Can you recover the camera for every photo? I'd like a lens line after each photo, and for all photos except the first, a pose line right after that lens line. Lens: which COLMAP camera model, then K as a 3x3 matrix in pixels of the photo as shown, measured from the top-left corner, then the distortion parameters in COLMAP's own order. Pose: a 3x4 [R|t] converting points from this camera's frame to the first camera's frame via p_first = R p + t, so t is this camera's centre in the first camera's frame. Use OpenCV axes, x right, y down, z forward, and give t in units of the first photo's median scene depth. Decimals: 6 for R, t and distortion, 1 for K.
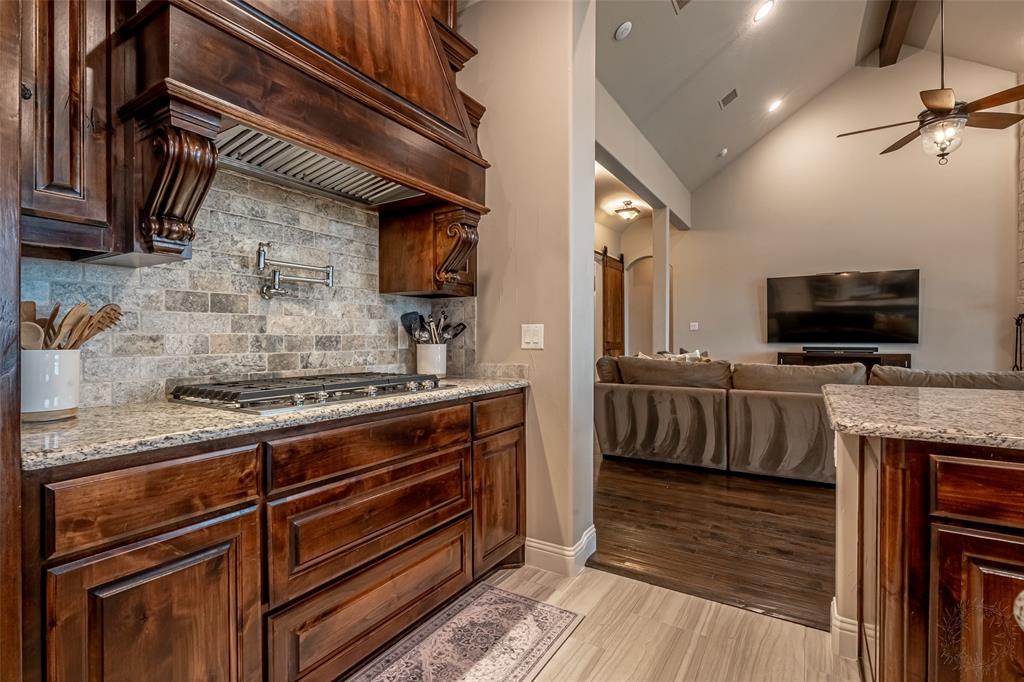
lens RADIAL K [[491.8, 0, 478.7], [0, 491.8, 338.7], [0, 0, 1]] dist [-0.000978, 0.000156]
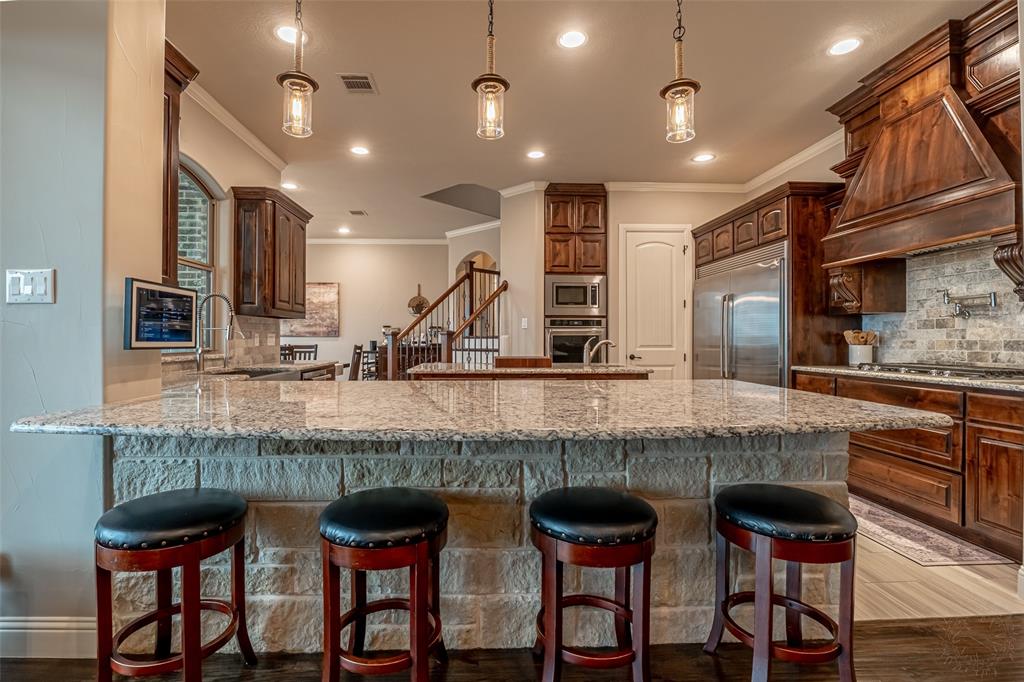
lens RADIAL K [[478.7, 0, 494.4], [0, 478.7, 338.1], [0, 0, 1]] dist [-0.015276, 0.000293]
pose [[-0.806841, -0.002549, -0.590763, 1.782905], [-0.001569, 0.999996, -0.002173, -0.007850], [0.590766, -0.000826, -0.806842, 1.309623]]
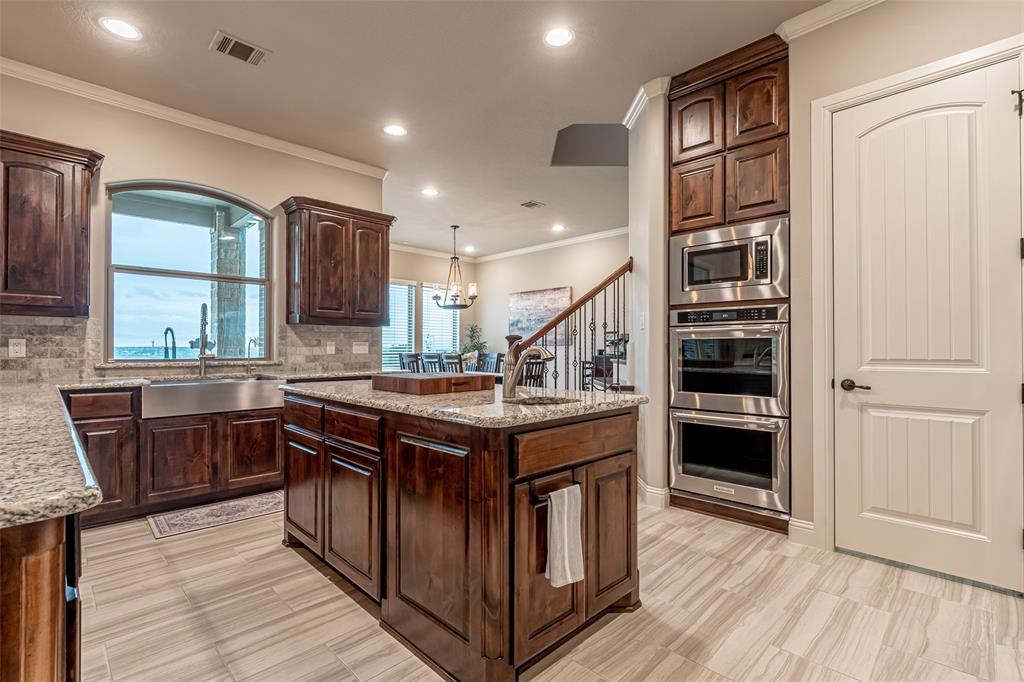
lens RADIAL K [[469.0, 0, 508.8], [0, 469.0, 346.0], [0, 0, 1]] dist [-0.001333, 0.000502]
pose [[-0.981620, 0.000463, 0.190845, 0.085134], [-0.000437, 0.999989, -0.004673, -0.001562], [-0.190845, -0.004670, -0.981609, 0.904993]]
